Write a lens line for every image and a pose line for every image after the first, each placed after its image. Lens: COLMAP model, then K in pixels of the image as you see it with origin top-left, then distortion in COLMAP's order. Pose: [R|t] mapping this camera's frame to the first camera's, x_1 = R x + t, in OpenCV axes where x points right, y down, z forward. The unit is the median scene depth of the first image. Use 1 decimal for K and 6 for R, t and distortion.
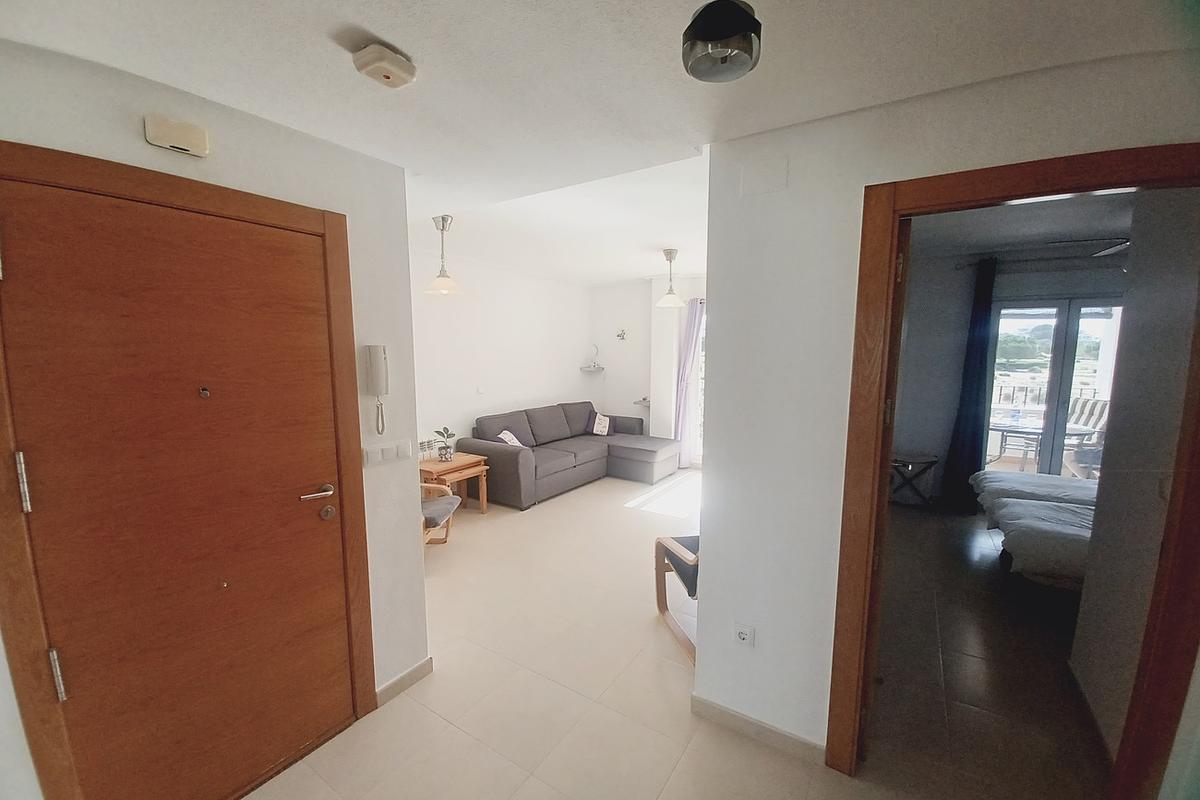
lens RADIAL K [[484.3, 0, 593.3], [0, 484.3, 409.2], [0, 0, 1]] dist [0.020459, -0.013983]
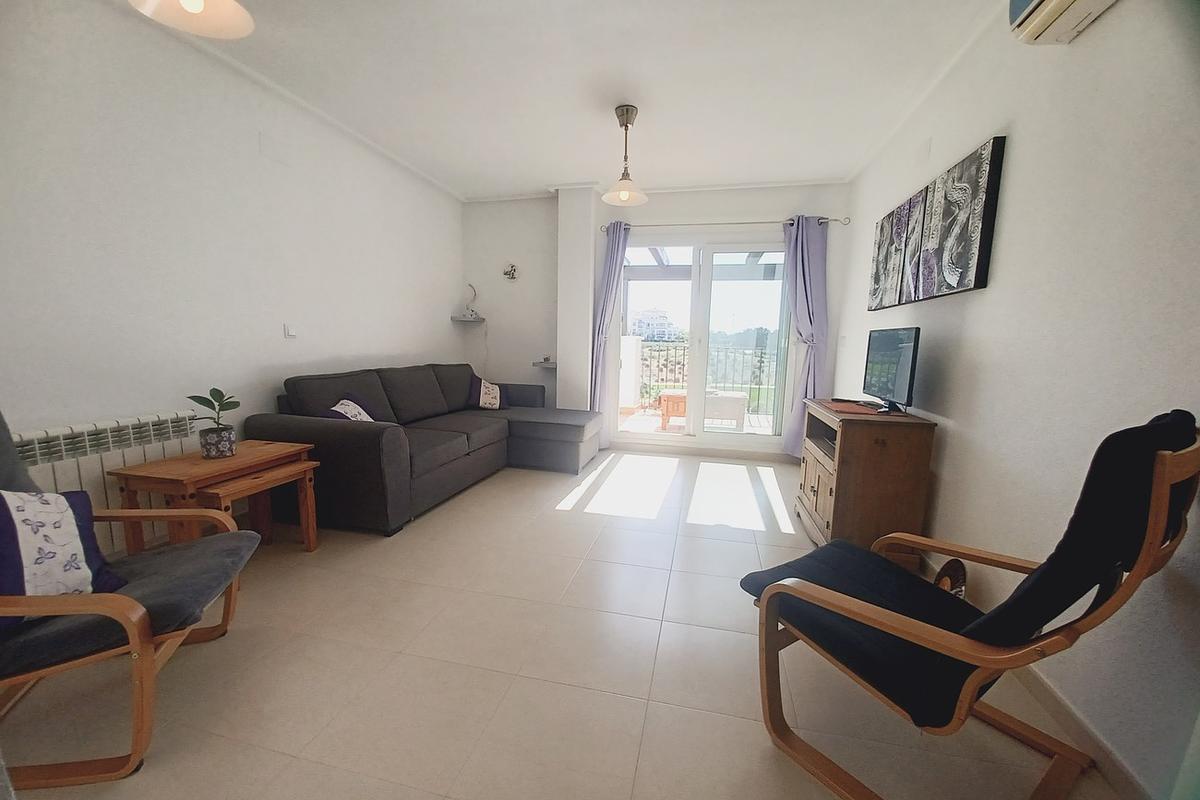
lens RADIAL K [[475.1, 0, 598.2], [0, 475.1, 409.2], [0, 0, 1]] dist [0.017522, -0.014392]
pose [[0.935676, -0.031584, 0.351444, -0.105013], [0.024054, 0.999378, 0.025771, 0.051225], [-0.352040, -0.015660, 0.935854, 0.382259]]
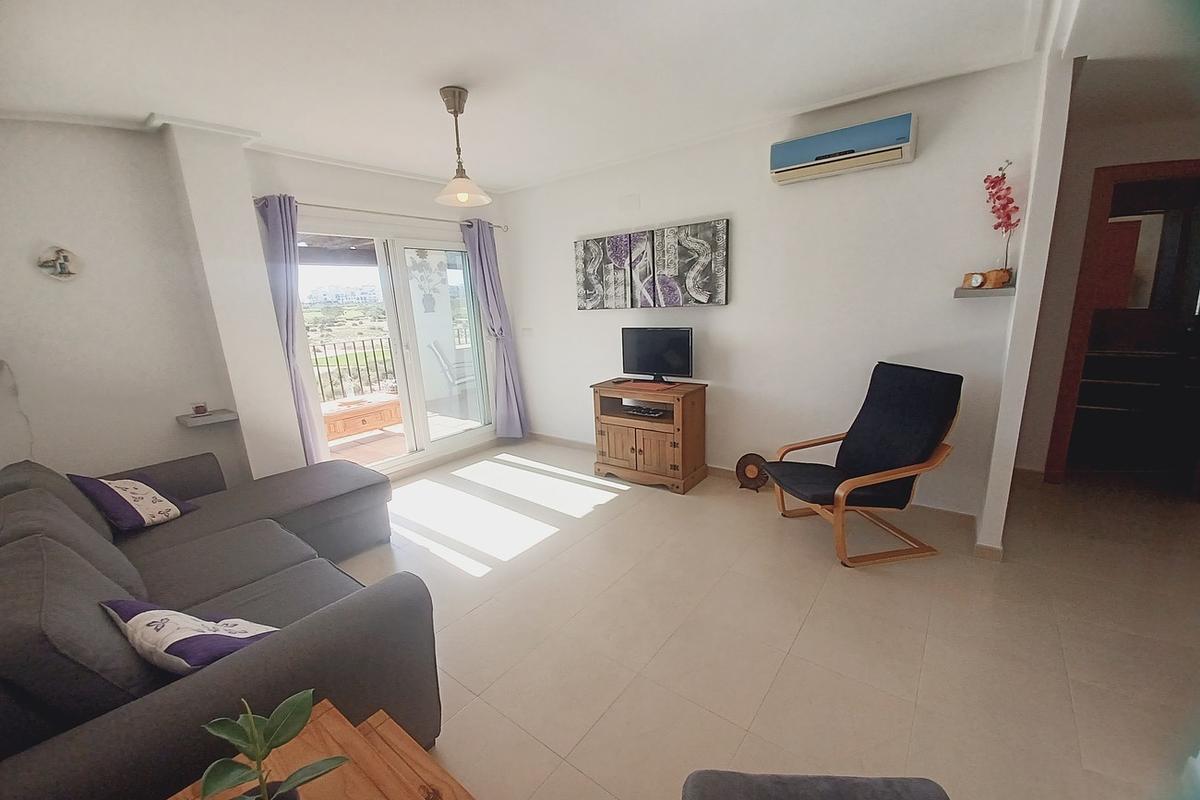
lens RADIAL K [[475.1, 0, 598.2], [0, 475.1, 409.2], [0, 0, 1]] dist [0.017522, -0.014392]
pose [[0.068810, -0.232140, 0.970246, -0.398480], [0.175812, 0.960151, 0.217256, -0.069924], [-0.982016, 0.155631, 0.106881, 0.781730]]
